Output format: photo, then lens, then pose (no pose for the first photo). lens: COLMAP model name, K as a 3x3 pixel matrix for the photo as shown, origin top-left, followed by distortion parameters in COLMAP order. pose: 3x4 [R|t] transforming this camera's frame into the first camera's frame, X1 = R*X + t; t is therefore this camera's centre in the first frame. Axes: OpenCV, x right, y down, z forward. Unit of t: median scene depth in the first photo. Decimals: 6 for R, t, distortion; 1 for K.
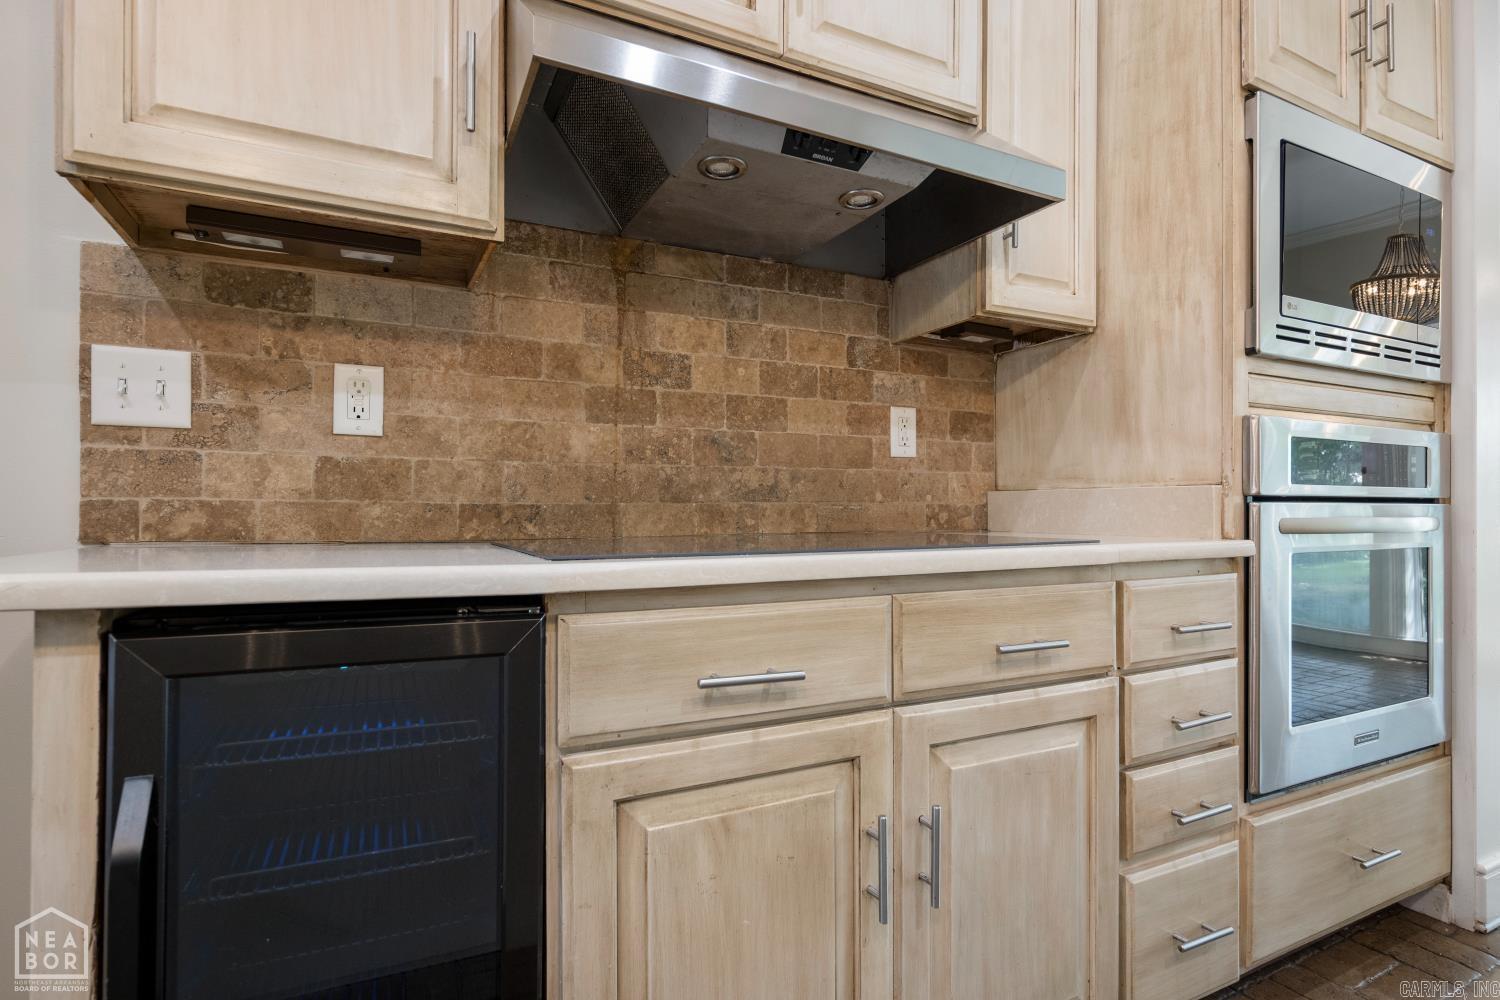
lens RADIAL K [[742.8, 0, 750.0], [0, 742.8, 500.0], [0, 0, 1]] dist [-0.007395, 0.000474]
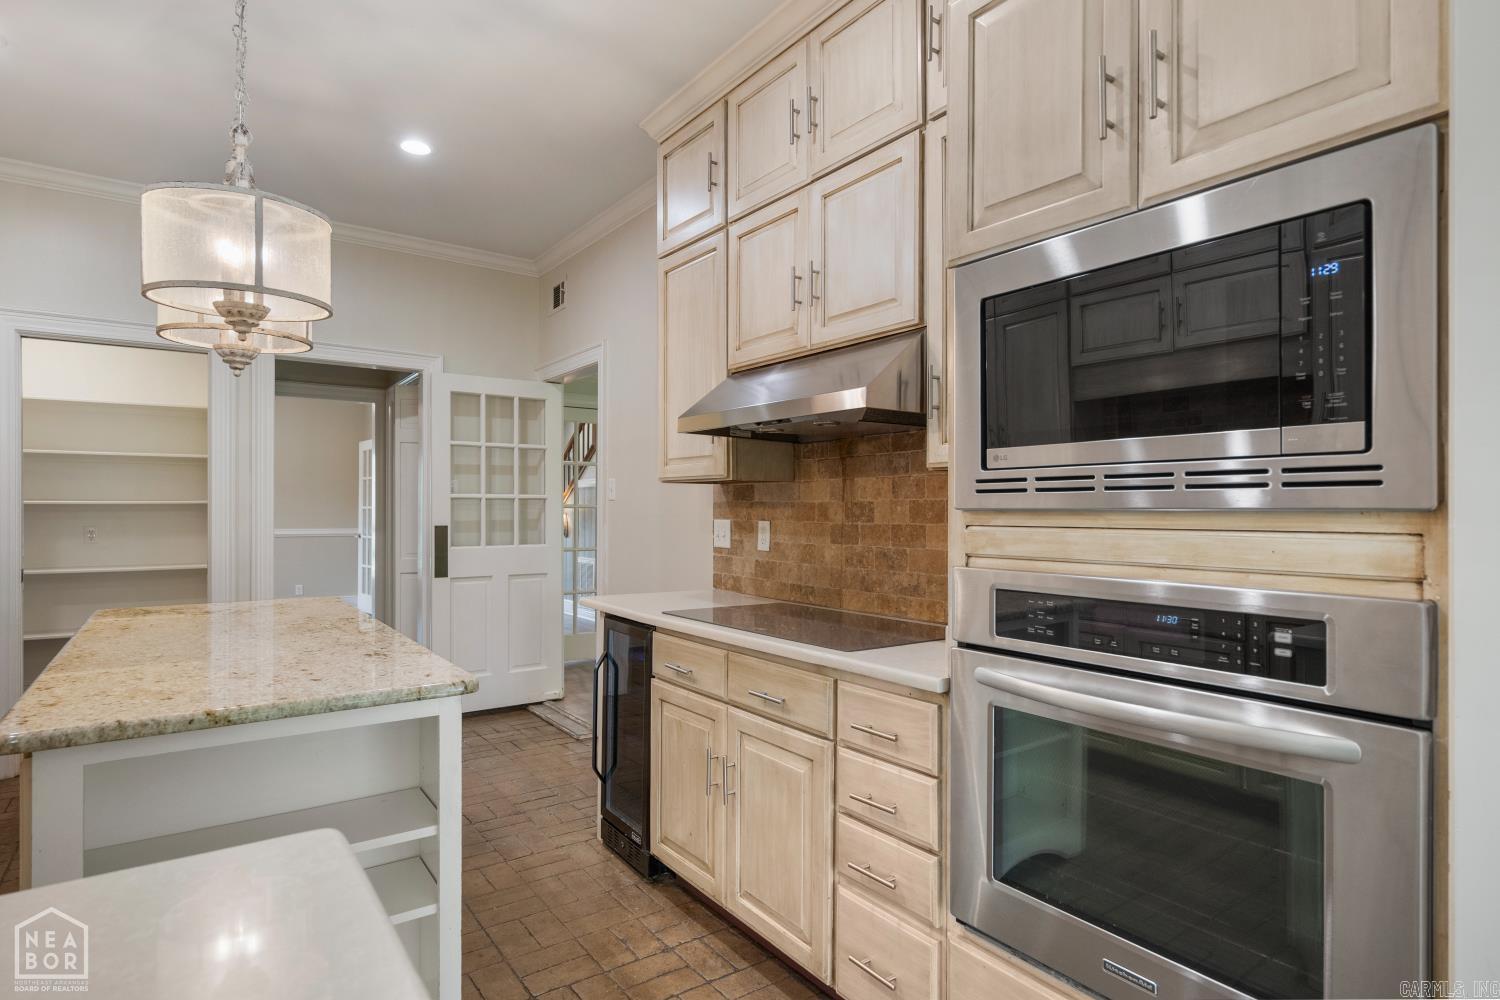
lens RADIAL K [[786.0, 0, 769.0], [0, 786.0, 502.7], [0, 0, 1]] dist [-0.003273, -0.000308]
pose [[0.185510, -0.010523, -0.982586, 1.710742], [0.003094, 0.999944, -0.010125, -0.191674], [0.982637, -0.001162, 0.185532, 0.498613]]
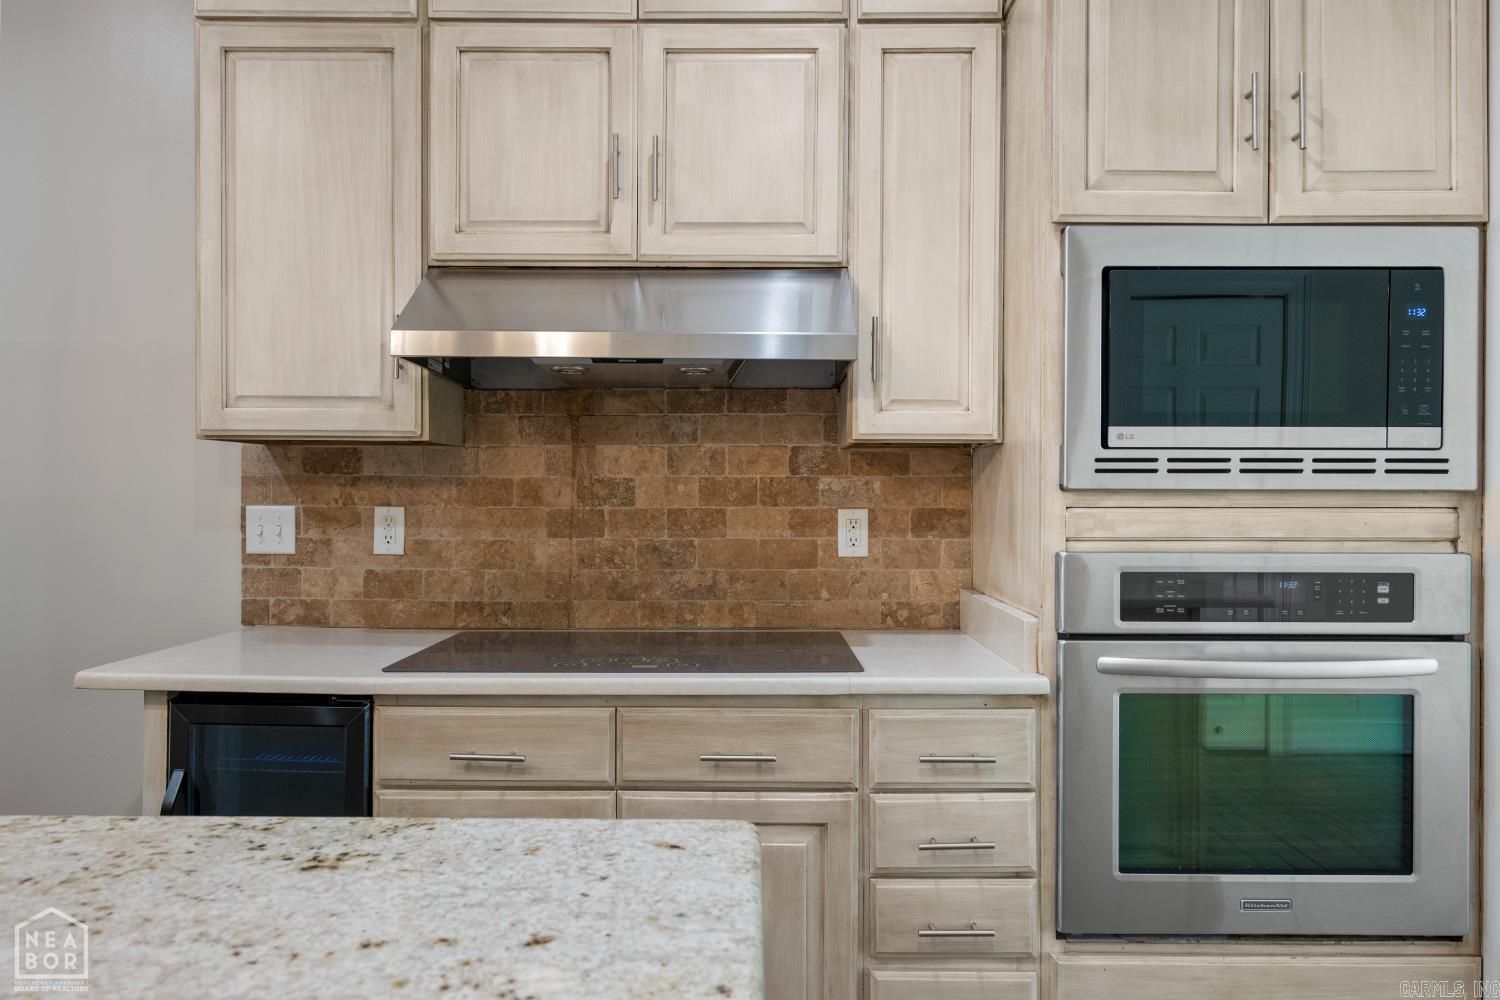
lens RADIAL K [[944.7, 0, 751.2], [0, 944.7, 491.4], [0, 0, 1]] dist [0.000161, 0.000479]
pose [[0.895794, 0.001183, -0.444467, 0.842067], [0.001601, 0.999981, 0.005889, -0.198712], [0.444466, -0.005987, 0.895776, -0.314944]]
